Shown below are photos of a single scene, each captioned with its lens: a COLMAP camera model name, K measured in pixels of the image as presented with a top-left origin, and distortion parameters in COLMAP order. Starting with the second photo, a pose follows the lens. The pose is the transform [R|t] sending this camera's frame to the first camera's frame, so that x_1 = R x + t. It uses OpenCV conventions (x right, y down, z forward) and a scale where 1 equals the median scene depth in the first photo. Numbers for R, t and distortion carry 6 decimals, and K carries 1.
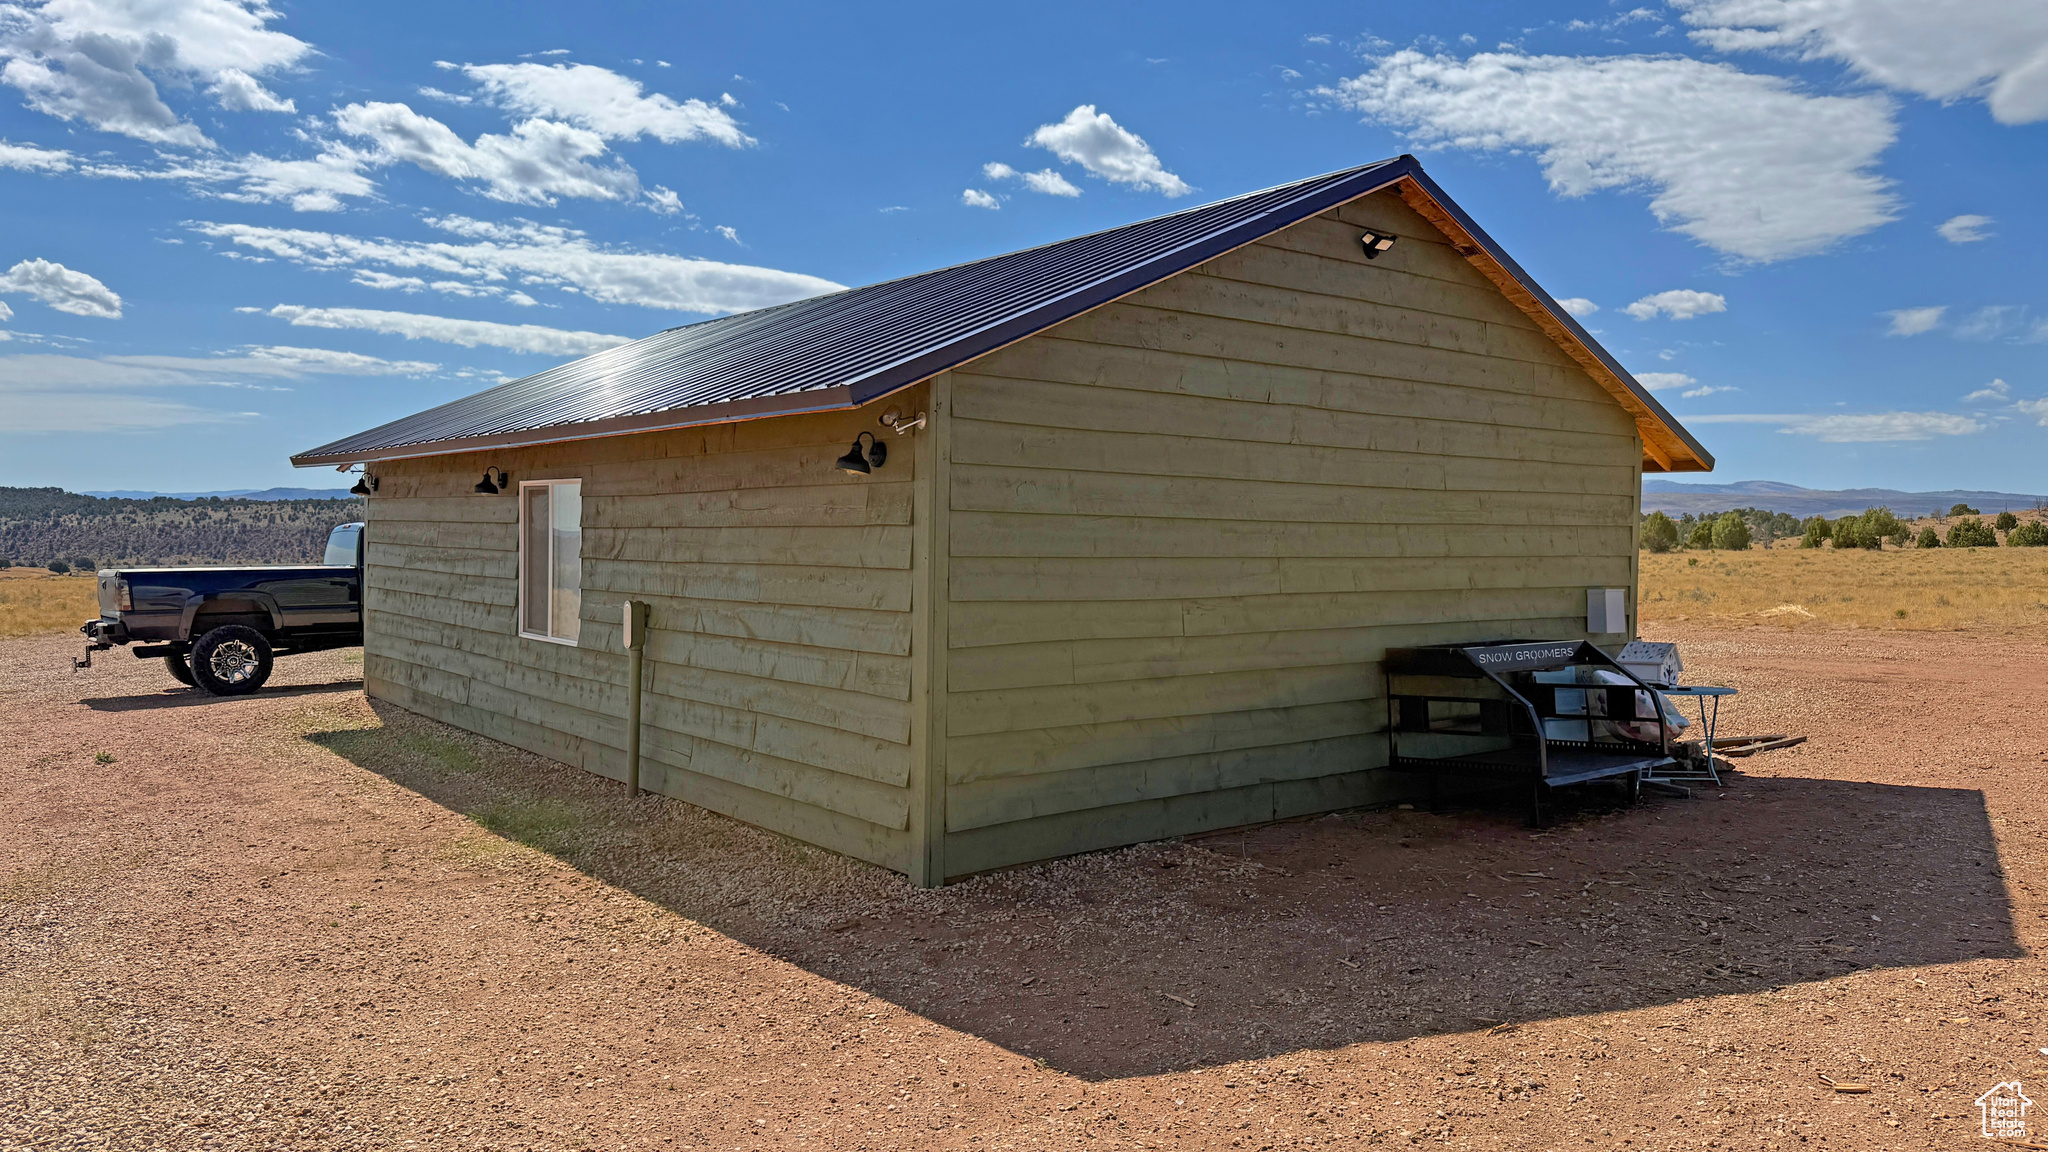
lens RADIAL K [[1459.7, 0, 1026.4], [0, 1459.7, 576.0], [0, 0, 1]] dist [0.011379, -0.001758]
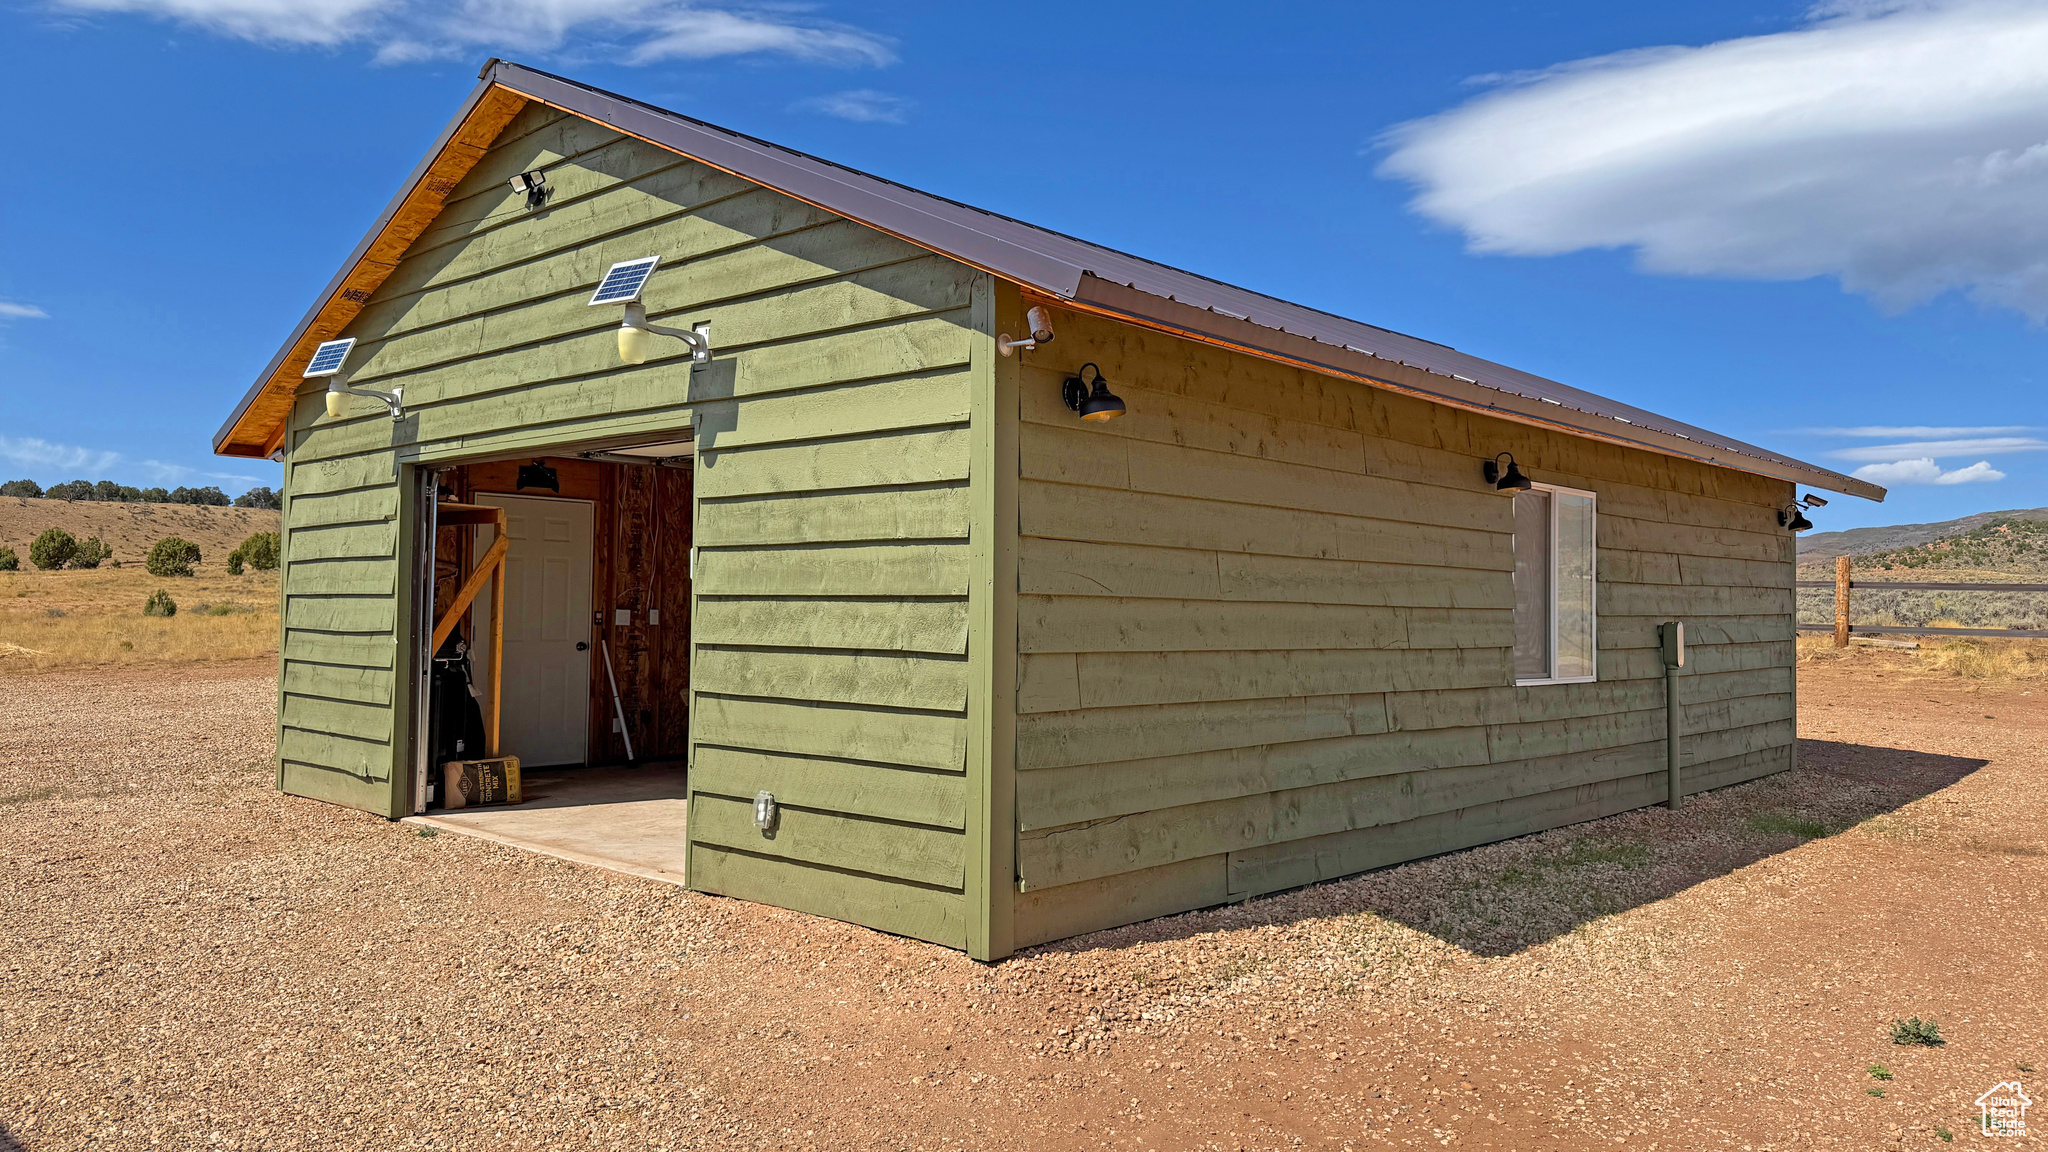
lens RADIAL K [[1459.7, 0, 1025.8], [0, 1459.7, 577.7], [0, 0, 1]] dist [0.011379, -0.001758]
pose [[-0.132942, 0.022509, 0.990868, -1.174231], [0.026852, 0.999457, -0.019102, -0.006815], [-0.990760, 0.024067, -0.133474, 1.502334]]
